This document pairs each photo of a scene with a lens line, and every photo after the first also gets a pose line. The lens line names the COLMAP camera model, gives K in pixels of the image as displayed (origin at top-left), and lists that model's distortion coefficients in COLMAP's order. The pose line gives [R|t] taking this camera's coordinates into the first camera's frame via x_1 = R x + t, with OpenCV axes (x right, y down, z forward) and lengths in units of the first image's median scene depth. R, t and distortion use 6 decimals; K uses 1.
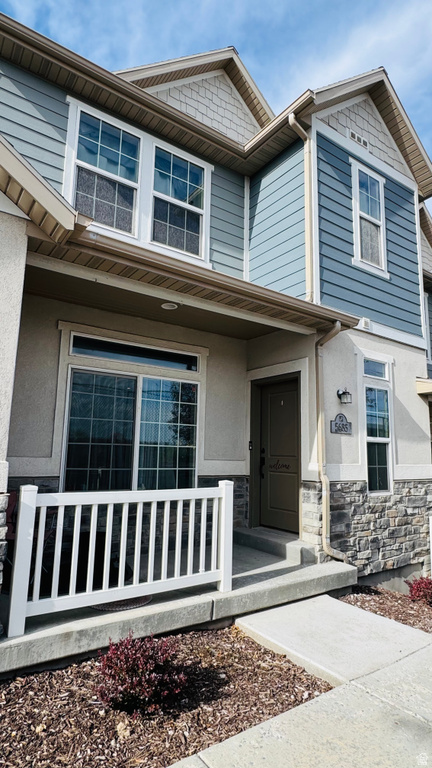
lens RADIAL K [[422.7, 0, 216.0], [0, 422.7, 384.0], [0, 0, 1]] dist [-0.000586, -0.000561]
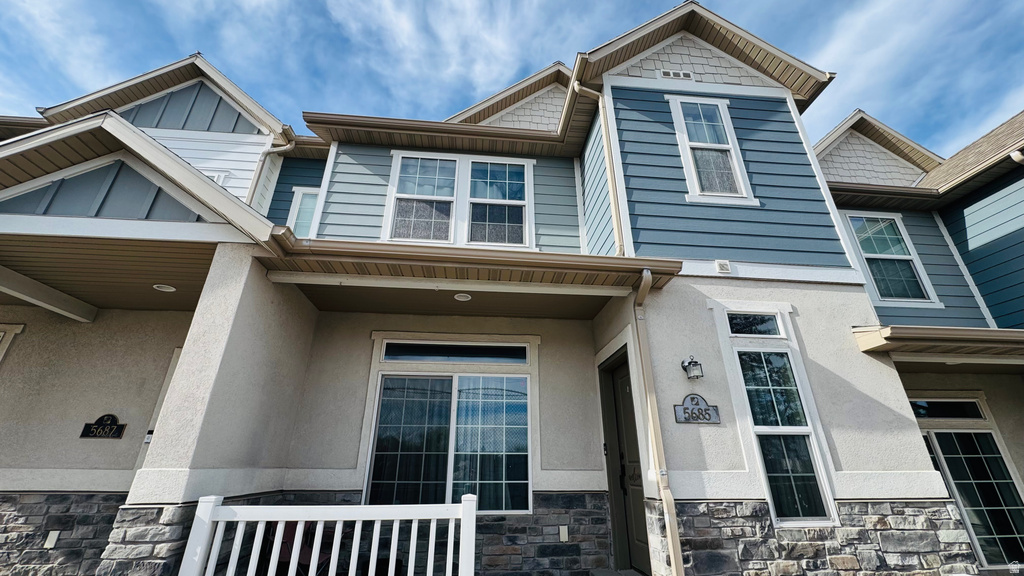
lens RADIAL K [[402.3, 0, 512.0], [0, 402.3, 288.0], [0, 0, 1]] dist [-0.001619, -0.000154]
pose [[0.872155, -0.220160, -0.436892, 0.345997], [0.097459, 0.953309, -0.285840, 0.061105], [0.479423, 0.206718, 0.852890, 0.235309]]
